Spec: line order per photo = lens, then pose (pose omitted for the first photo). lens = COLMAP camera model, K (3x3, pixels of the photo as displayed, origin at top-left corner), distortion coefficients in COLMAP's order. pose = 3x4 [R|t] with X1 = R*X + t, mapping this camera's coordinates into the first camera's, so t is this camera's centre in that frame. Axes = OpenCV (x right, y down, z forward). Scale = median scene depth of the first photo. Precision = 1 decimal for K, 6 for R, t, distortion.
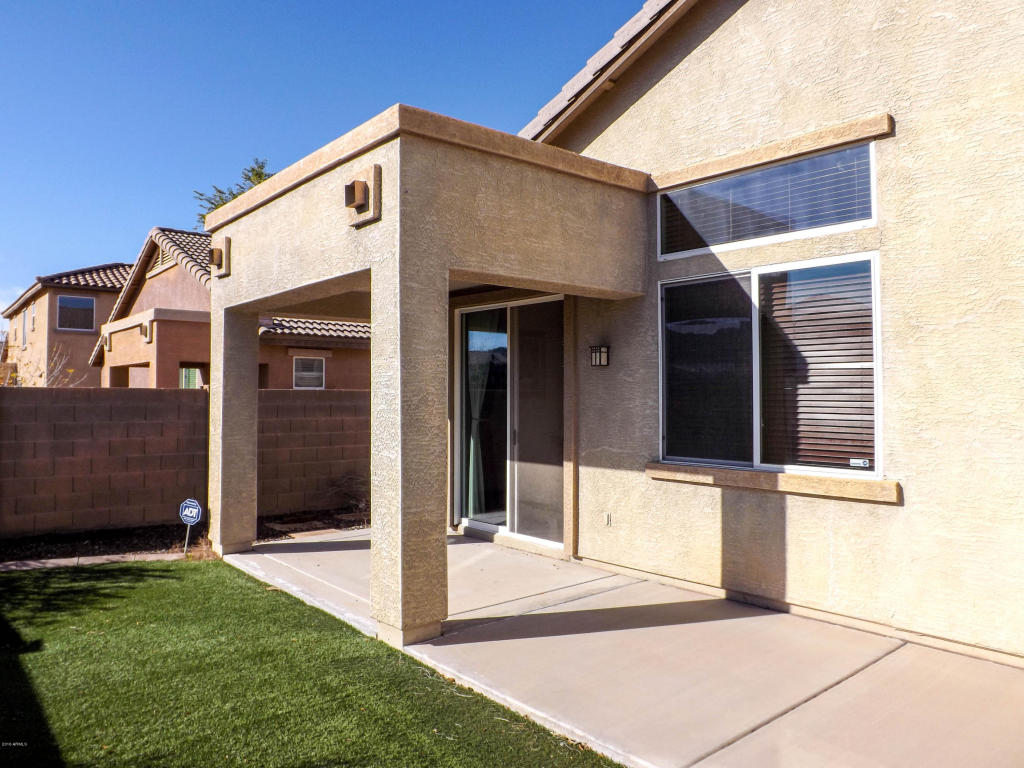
lens RADIAL K [[736.3, 0, 514.3], [0, 736.3, 377.8], [0, 0, 1]] dist [-0.076265, 0.019347]
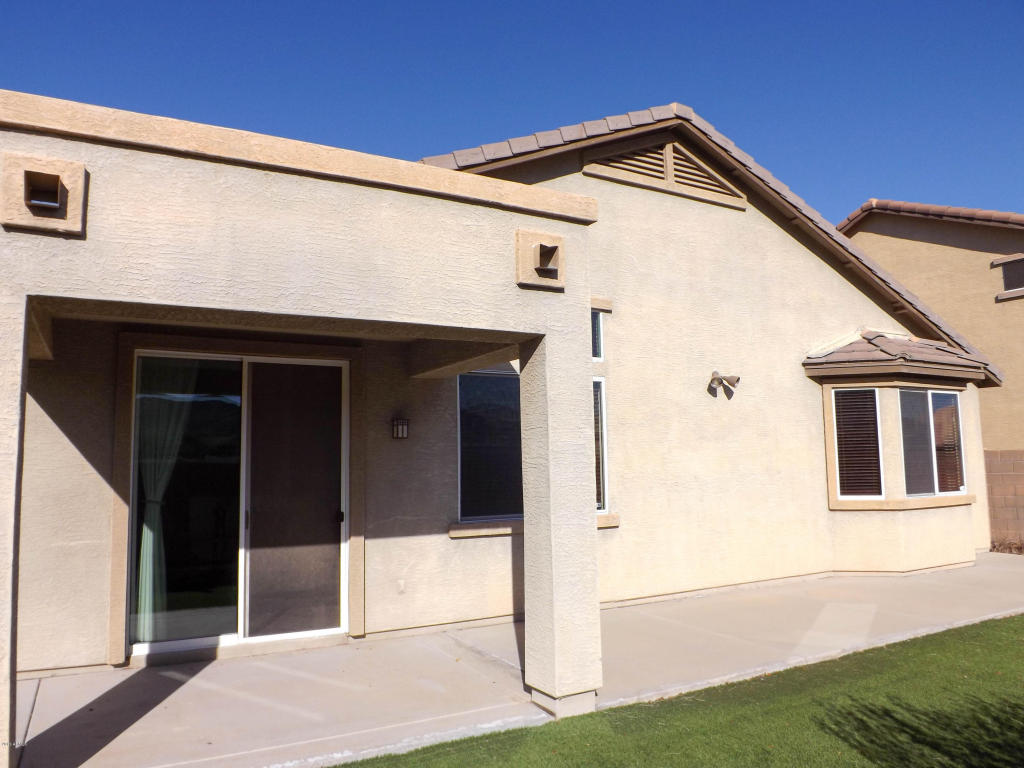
lens RADIAL K [[736.3, 0, 478.4], [0, 736.3, 377.4], [0, 0, 1]] dist [-0.076265, 0.019347]
pose [[0.210240, 0.111660, 0.971252, -0.854254], [-0.006917, 0.993601, -0.112732, 0.014310], [-0.977625, 0.016983, 0.209667, 0.643885]]
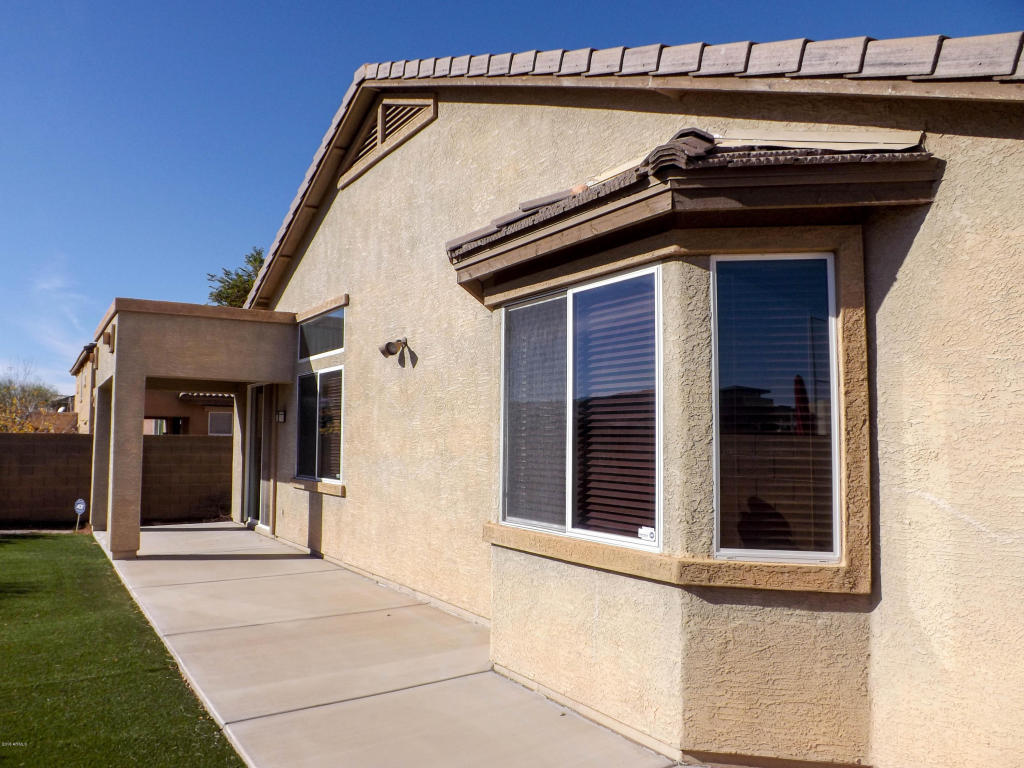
lens RADIAL K [[736.3, 0, 511.7], [0, 736.3, 388.4], [0, 0, 1]] dist [-0.076265, 0.019347]
pose [[0.993586, -0.001586, -0.113071, 0.814215], [-0.004093, 0.998742, -0.049973, -0.012034], [0.113008, 0.050115, 0.992329, -0.613750]]
